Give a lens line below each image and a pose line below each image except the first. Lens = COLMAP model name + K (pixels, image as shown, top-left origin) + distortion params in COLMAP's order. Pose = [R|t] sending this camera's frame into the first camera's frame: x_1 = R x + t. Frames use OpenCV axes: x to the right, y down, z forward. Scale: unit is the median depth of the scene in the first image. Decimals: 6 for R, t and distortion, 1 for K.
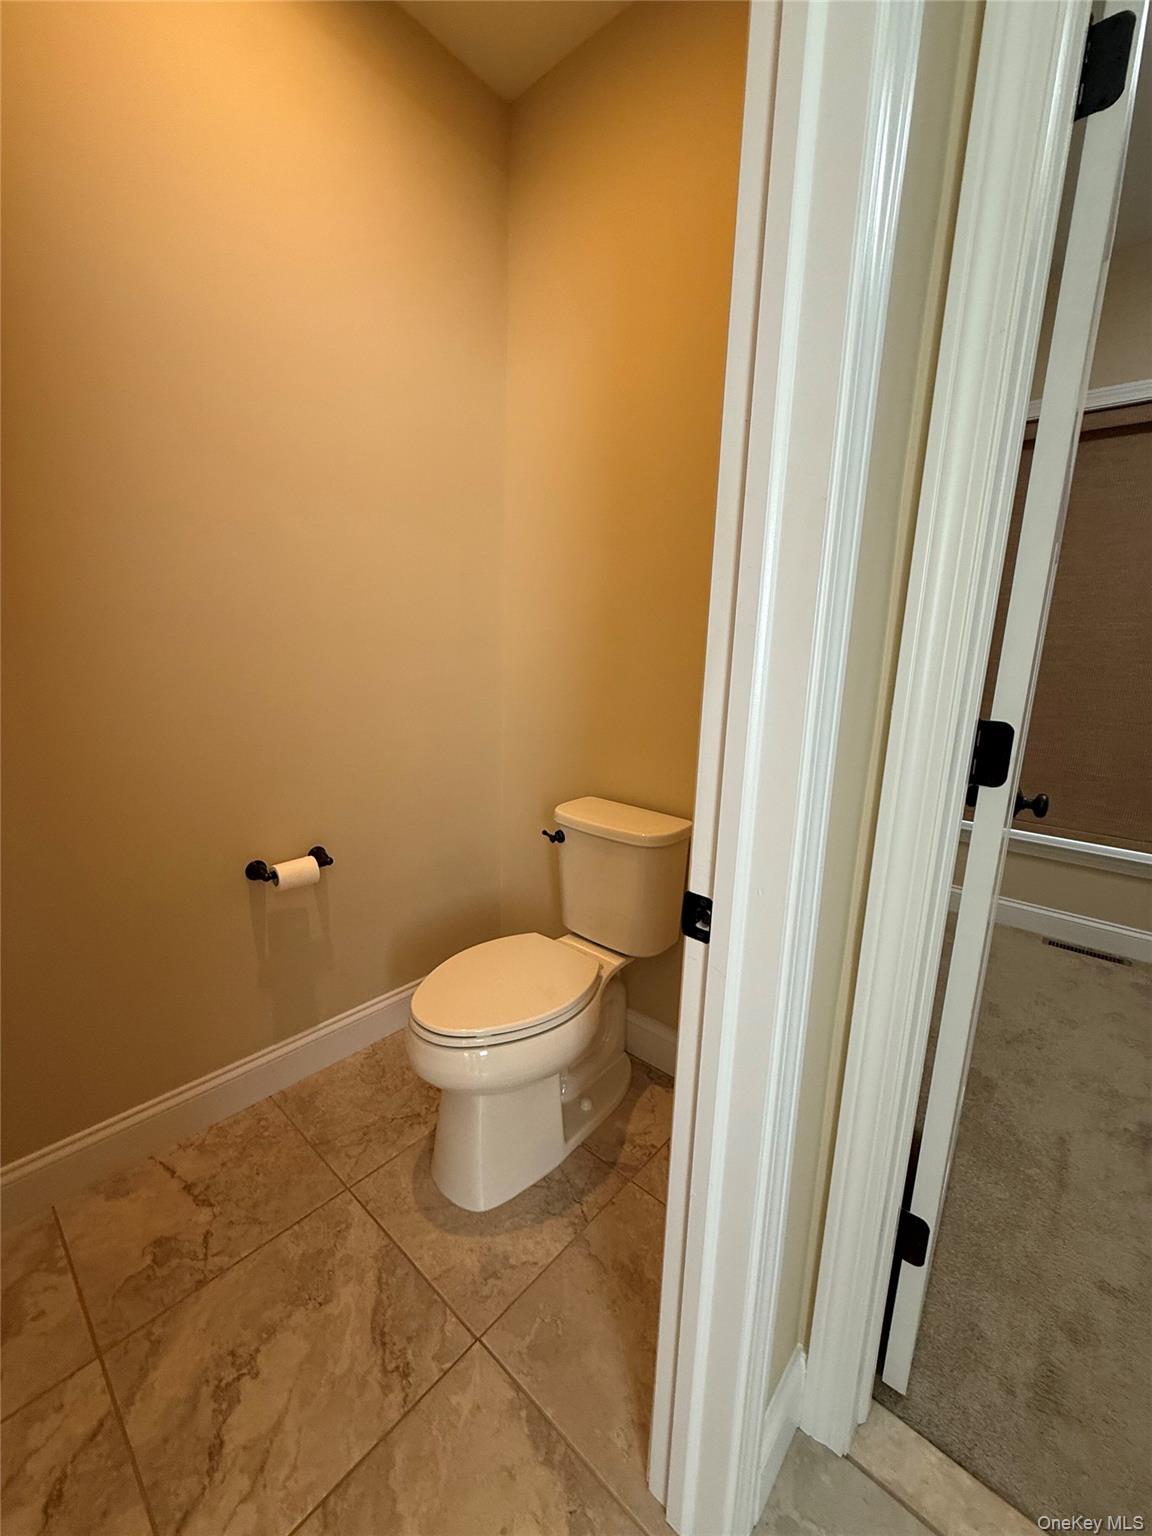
lens RADIAL K [[611.6, 0, 575.9], [0, 611.6, 766.5], [0, 0, 1]] dist [-0.000614, 0.000188]
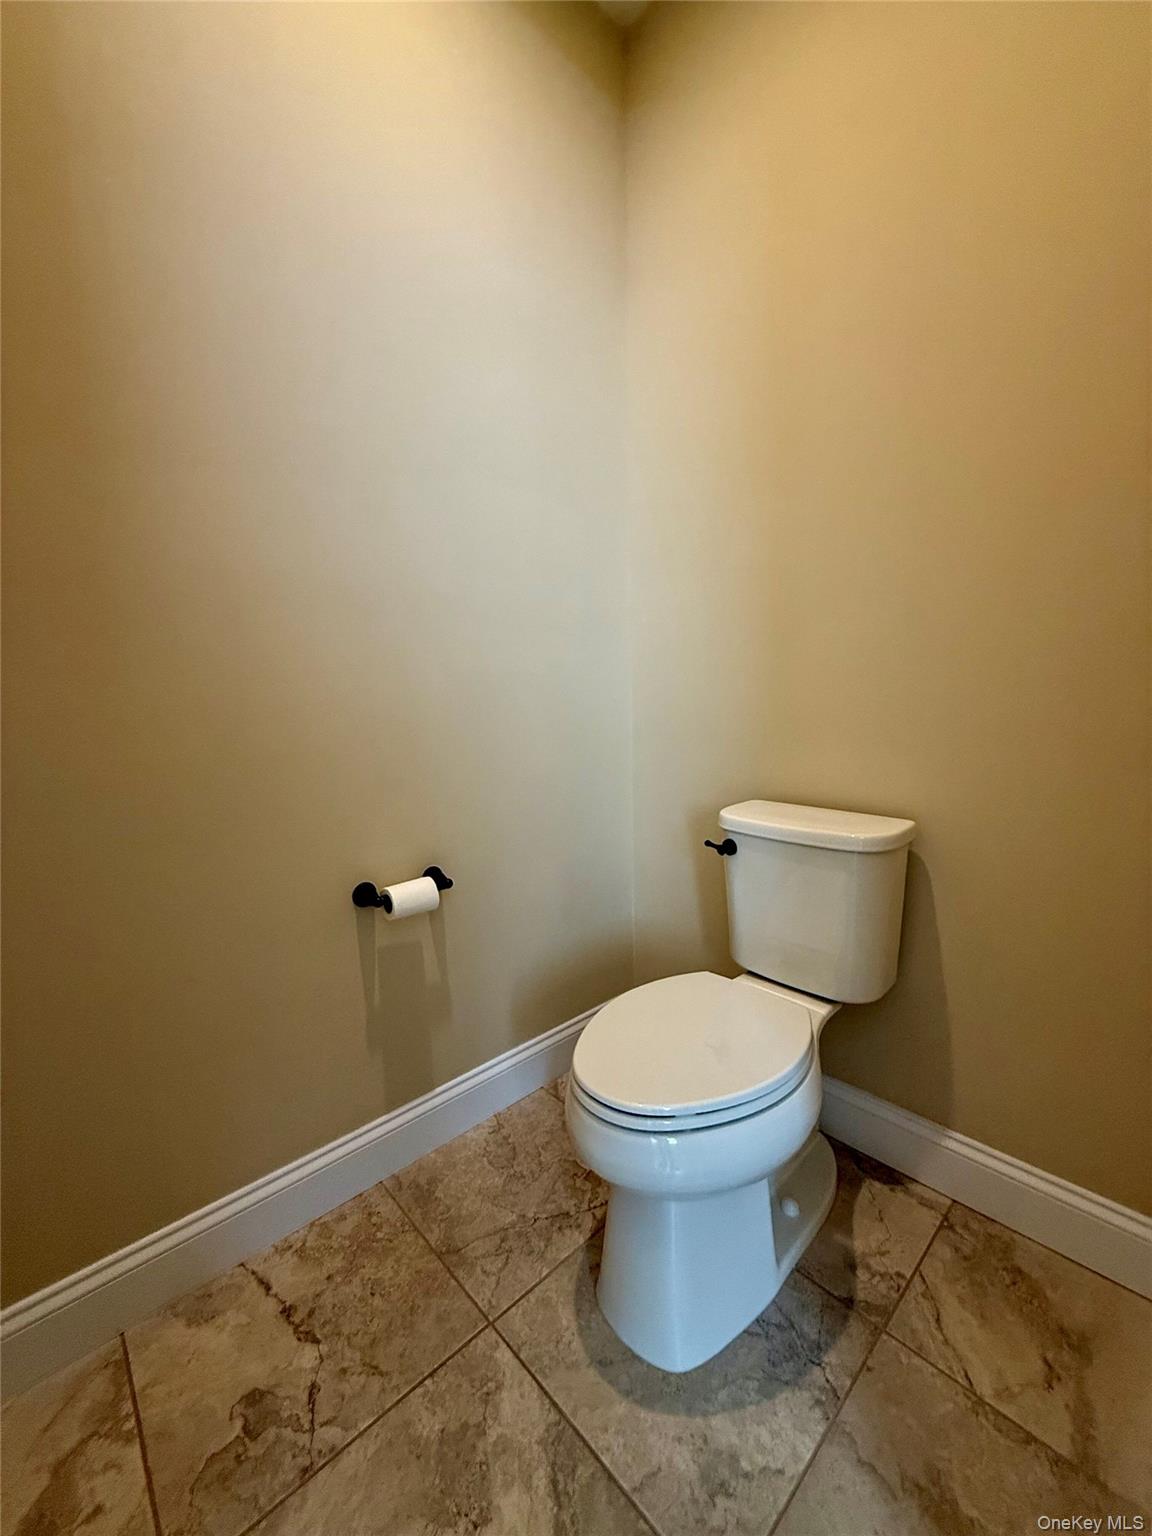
lens RADIAL K [[611.6, 0, 575.0], [0, 611.6, 767.8], [0, 0, 1]] dist [-0.000614, 0.000188]
pose [[0.993585, -0.040237, -0.105687, -0.166419], [0.032092, 0.996462, -0.077673, 0.081762], [0.108439, 0.073783, 0.991361, 0.228805]]
